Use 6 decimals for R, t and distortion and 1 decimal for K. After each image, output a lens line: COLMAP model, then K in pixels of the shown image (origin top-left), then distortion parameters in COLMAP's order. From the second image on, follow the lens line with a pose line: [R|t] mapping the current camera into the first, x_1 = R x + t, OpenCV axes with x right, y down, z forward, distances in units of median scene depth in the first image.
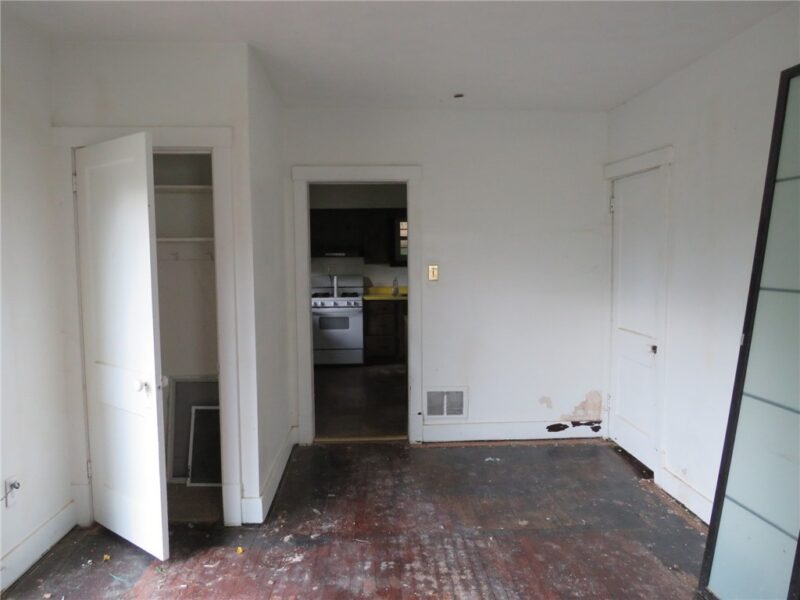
lens RADIAL K [[574.6, 0, 398.3], [0, 574.6, 298.8], [0, 0, 1]] dist [0.000014, 0.000333]
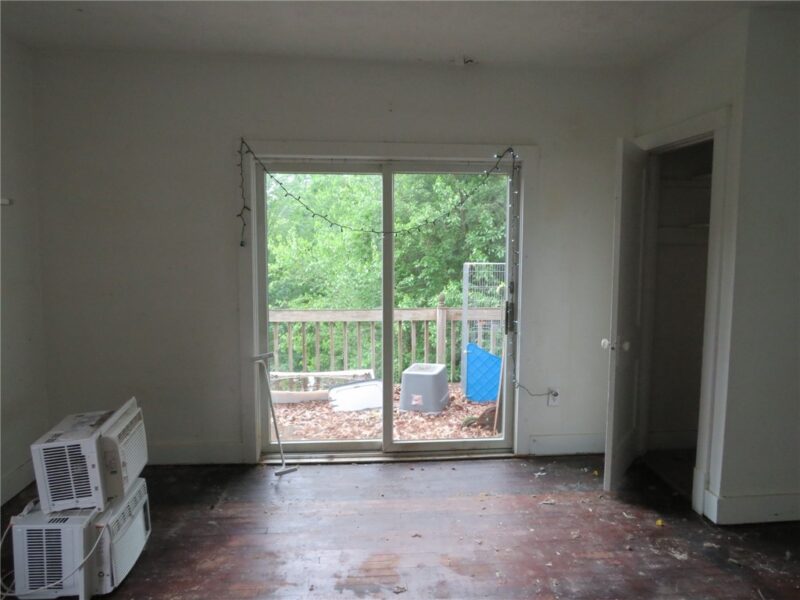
lens RADIAL K [[574.6, 0, 399.9], [0, 574.6, 300.6], [0, 0, 1]] dist [0.000014, 0.000333]
pose [[0.039625, 0.095769, -0.994615, 0.708286], [-0.069927, 0.993222, 0.092849, -0.028586], [0.996765, 0.065871, 0.046053, 0.452554]]
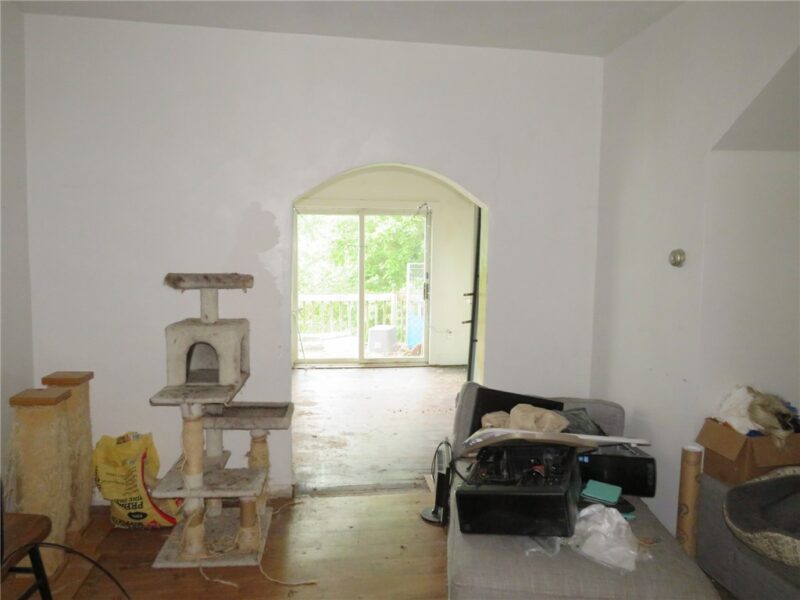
lens RADIAL K [[574.6, 0, 396.0], [0, 574.6, 297.0], [0, 0, 1]] dist [0.000014, 0.000333]
pose [[0.090907, 0.083294, -0.992370, 1.925174], [-0.077619, 0.994057, 0.076325, -0.041594], [0.992830, 0.070088, 0.096832, 0.393992]]
